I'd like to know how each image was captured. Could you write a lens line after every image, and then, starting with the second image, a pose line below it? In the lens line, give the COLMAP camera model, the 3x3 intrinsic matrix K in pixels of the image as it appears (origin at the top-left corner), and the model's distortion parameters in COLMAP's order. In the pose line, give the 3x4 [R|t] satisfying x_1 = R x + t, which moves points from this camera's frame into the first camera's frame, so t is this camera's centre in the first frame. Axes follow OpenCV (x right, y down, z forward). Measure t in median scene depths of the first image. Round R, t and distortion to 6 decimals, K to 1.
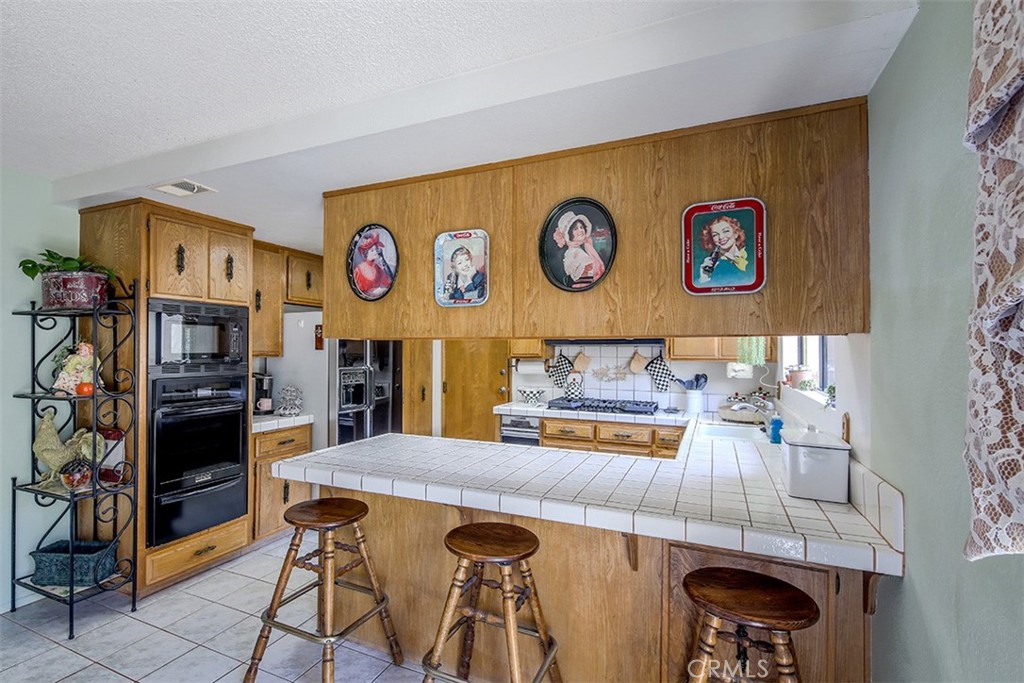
lens RADIAL K [[505.8, 0, 505.9], [0, 505.8, 338.0], [0, 0, 1]] dist [0.000465, -0.002103]
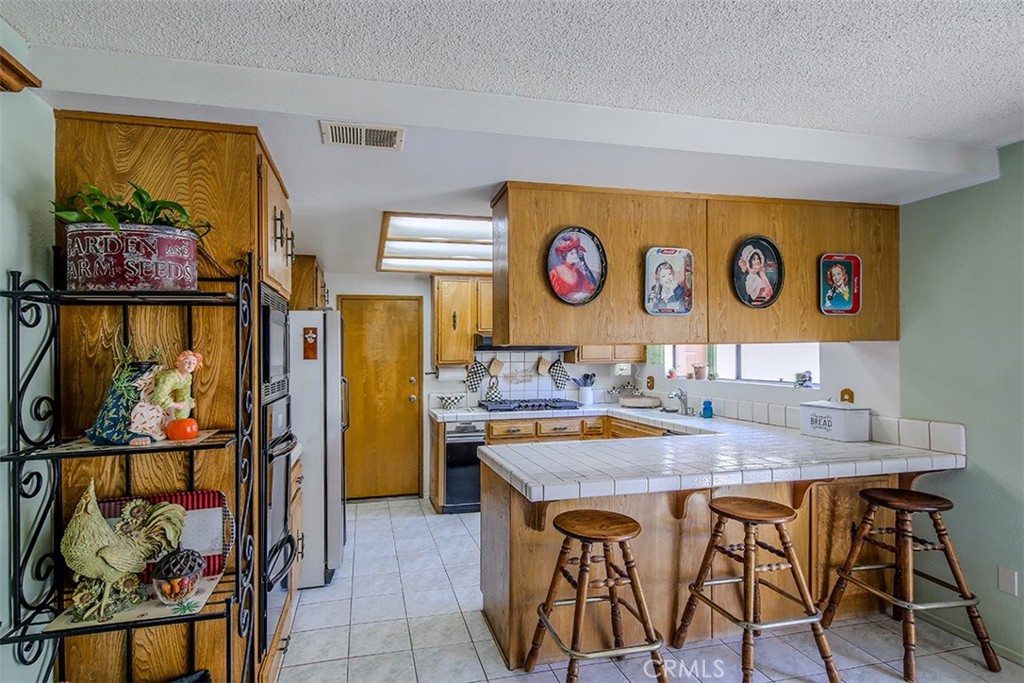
lens RADIAL K [[505.8, 0, 437.8], [0, 505.8, 350.4], [0, 0, 1]] dist [0.000465, -0.002103]
pose [[0.788839, -0.006848, 0.614562, -1.161680], [0.001501, 0.999956, 0.009216, 0.003665], [-0.614598, -0.006347, 0.788815, 0.425855]]
